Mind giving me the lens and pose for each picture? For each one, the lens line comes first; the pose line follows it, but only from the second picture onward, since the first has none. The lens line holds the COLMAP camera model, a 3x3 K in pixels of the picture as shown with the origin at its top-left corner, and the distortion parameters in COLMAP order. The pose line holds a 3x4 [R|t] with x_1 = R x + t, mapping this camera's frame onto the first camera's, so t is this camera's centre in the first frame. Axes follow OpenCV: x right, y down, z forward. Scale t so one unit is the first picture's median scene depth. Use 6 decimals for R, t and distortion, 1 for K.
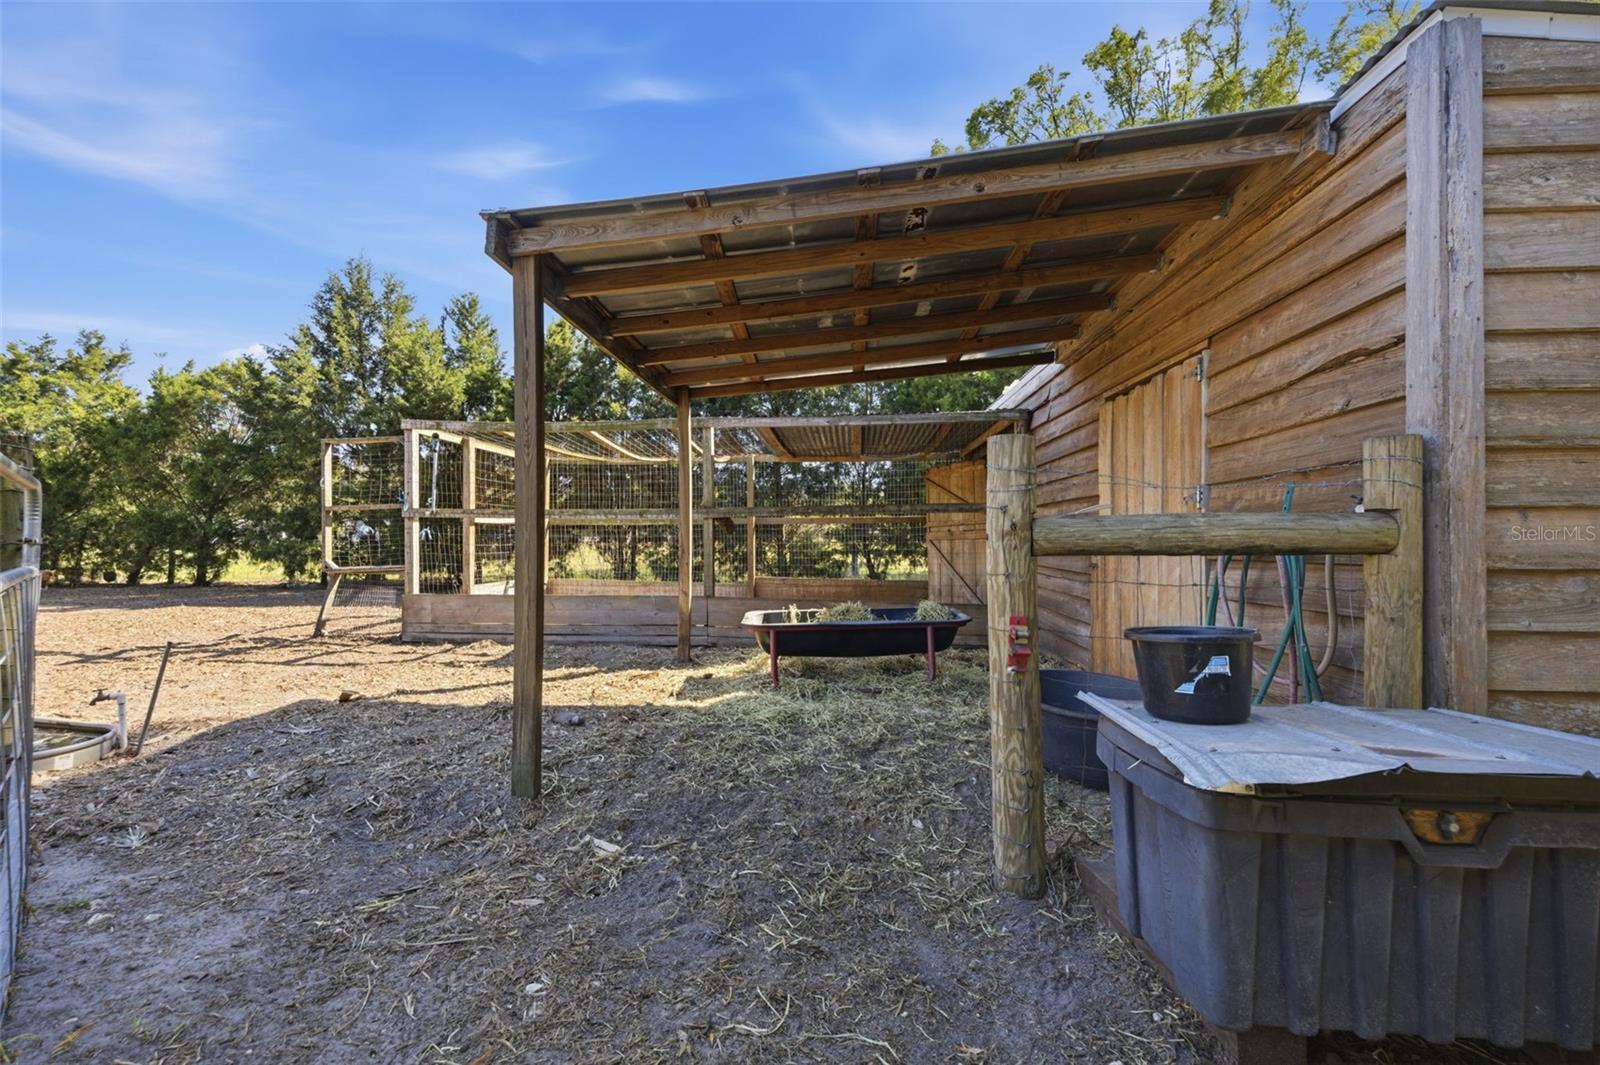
lens RADIAL K [[604.7, 0, 797.3], [0, 604.7, 535.1], [0, 0, 1]] dist [0.056959, -0.020276]
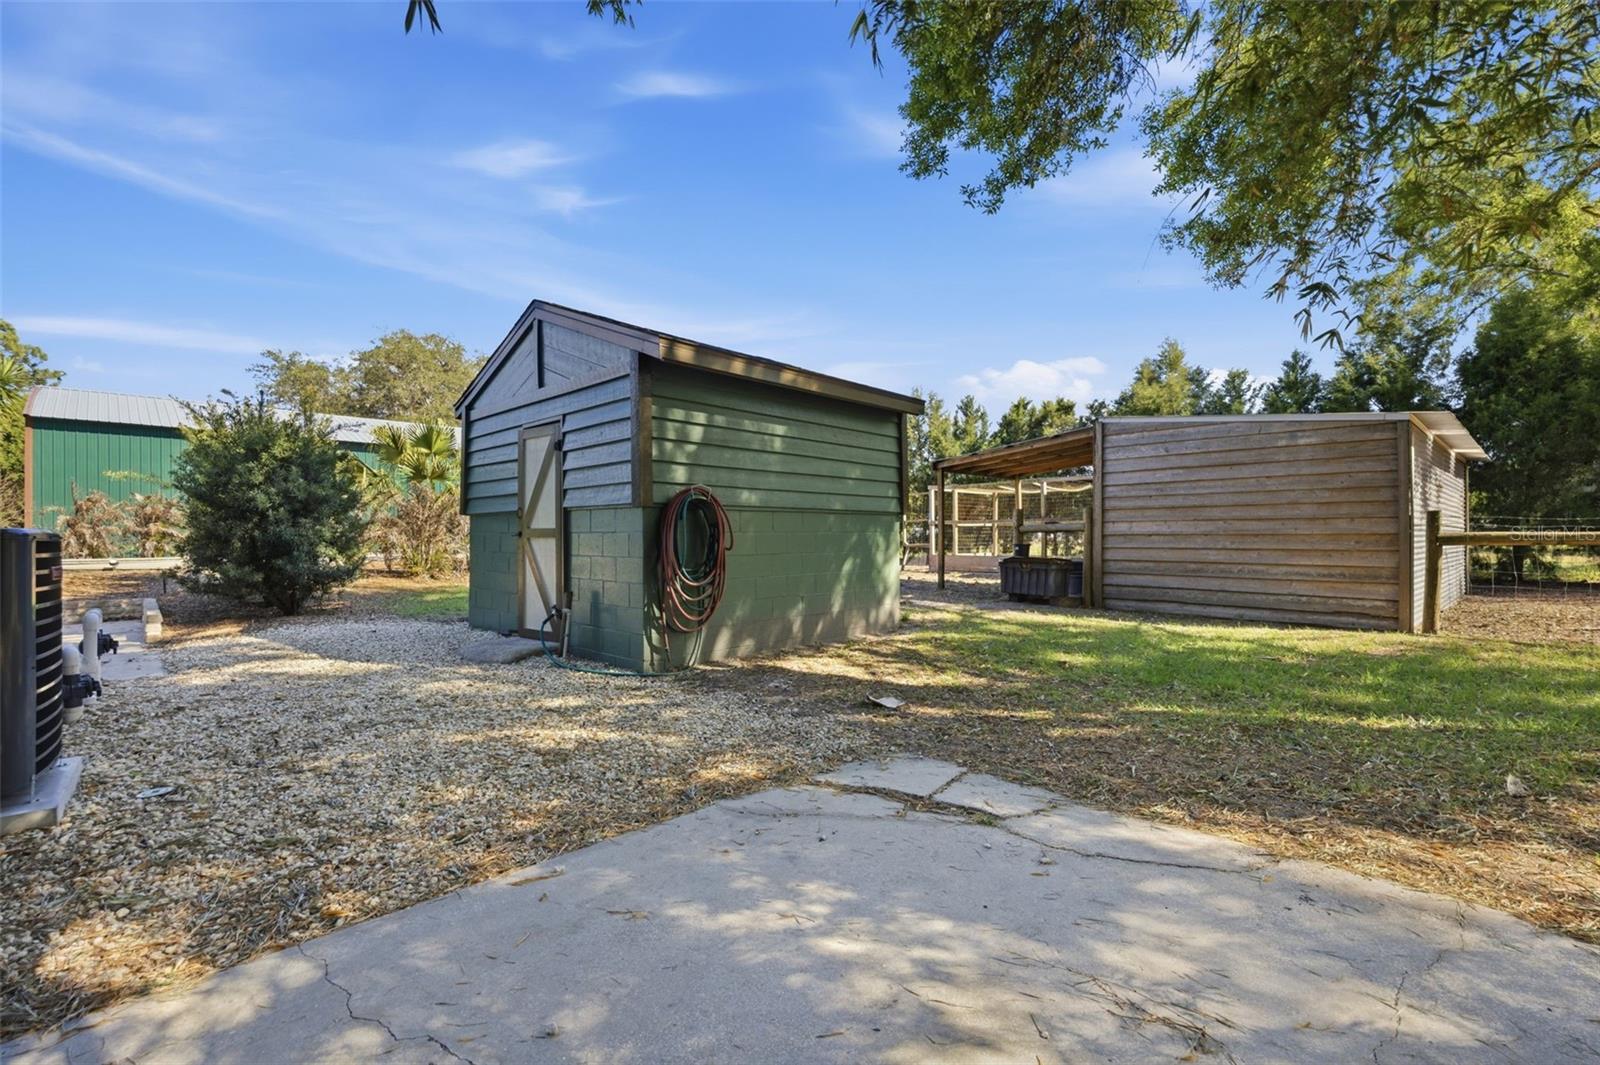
lens RADIAL K [[604.7, 0, 797.3], [0, 604.7, 535.1], [0, 0, 1]] dist [0.056959, -0.020276]
pose [[0.680540, -0.001604, -0.732709, 0.685051], [0.002652, 0.999996, 0.000275, 0.010073], [0.732706, -0.002130, 0.680542, -0.914149]]
